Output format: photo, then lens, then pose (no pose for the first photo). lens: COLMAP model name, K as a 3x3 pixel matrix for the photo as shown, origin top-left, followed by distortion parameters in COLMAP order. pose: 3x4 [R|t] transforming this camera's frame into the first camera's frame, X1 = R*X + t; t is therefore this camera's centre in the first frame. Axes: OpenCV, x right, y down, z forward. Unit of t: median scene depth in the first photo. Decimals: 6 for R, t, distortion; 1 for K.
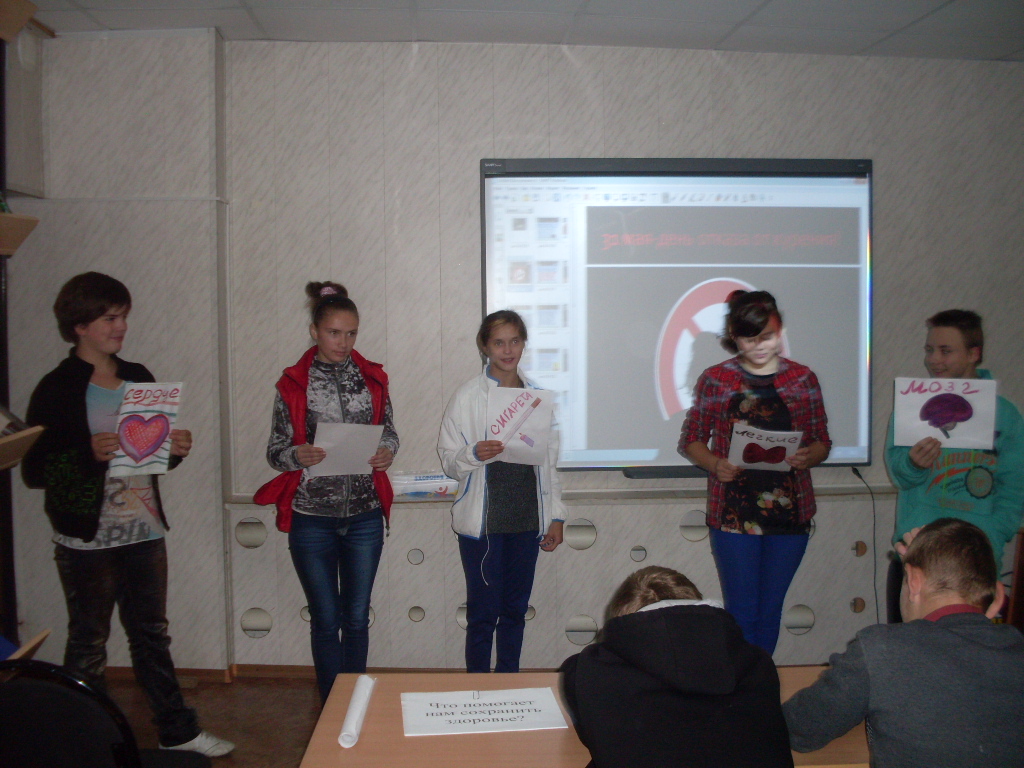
lens RADIAL K [[1176.2, 0, 512.0], [0, 1176.2, 384.0], [0, 0, 1]] dist [-0.232678, 0.304257]
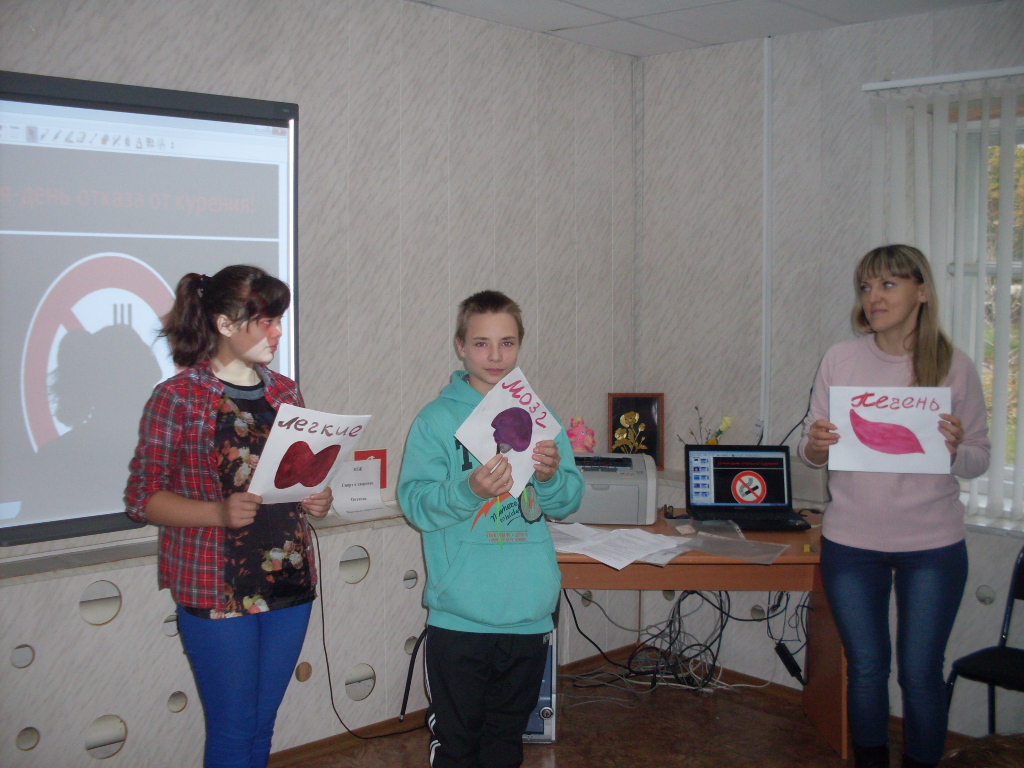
lens RADIAL K [[1176.2, 0, 512.0], [0, 1176.2, 384.0], [0, 0, 1]] dist [-0.232678, 0.304257]
pose [[0.737904, -0.042862, 0.673543, -0.118493], [0.046994, 0.998822, 0.012076, -0.006826], [-0.673268, 0.022741, 0.739049, 0.322000]]
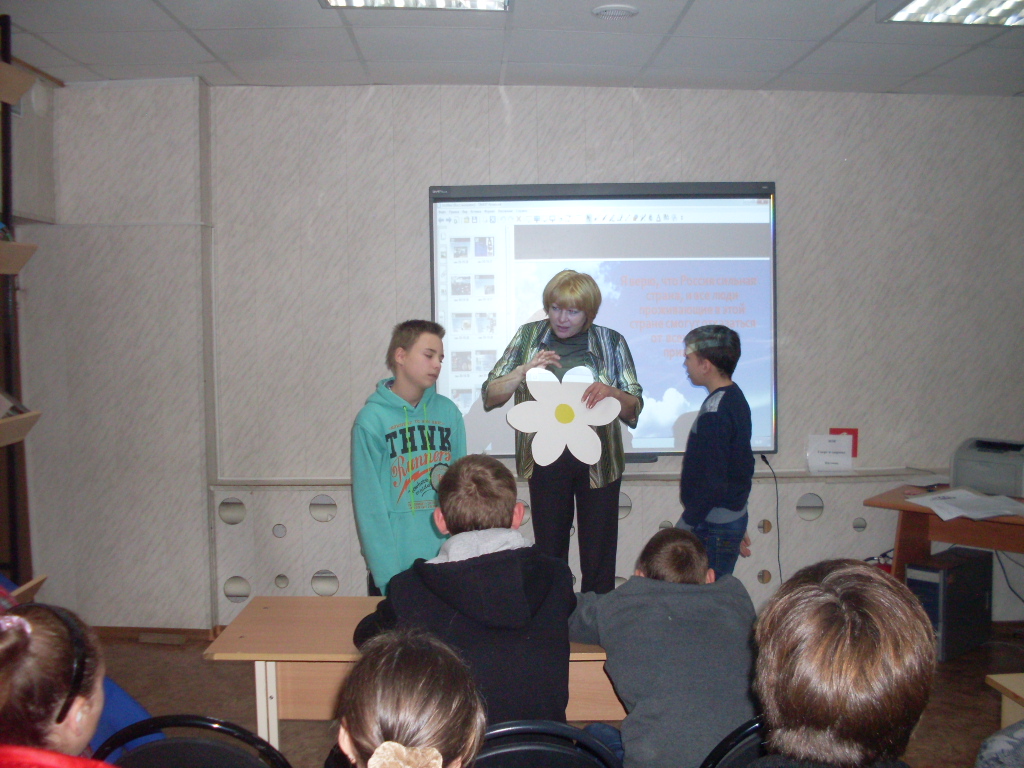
lens RADIAL K [[1176.2, 0, 512.0], [0, 1176.2, 384.0], [0, 0, 1]] dist [-0.232678, 0.304257]
pose [[0.999397, -0.003808, -0.034507, 0.094269], [0.003428, 0.999933, -0.011084, 0.015361], [0.034547, 0.010960, 0.999343, -0.147609]]
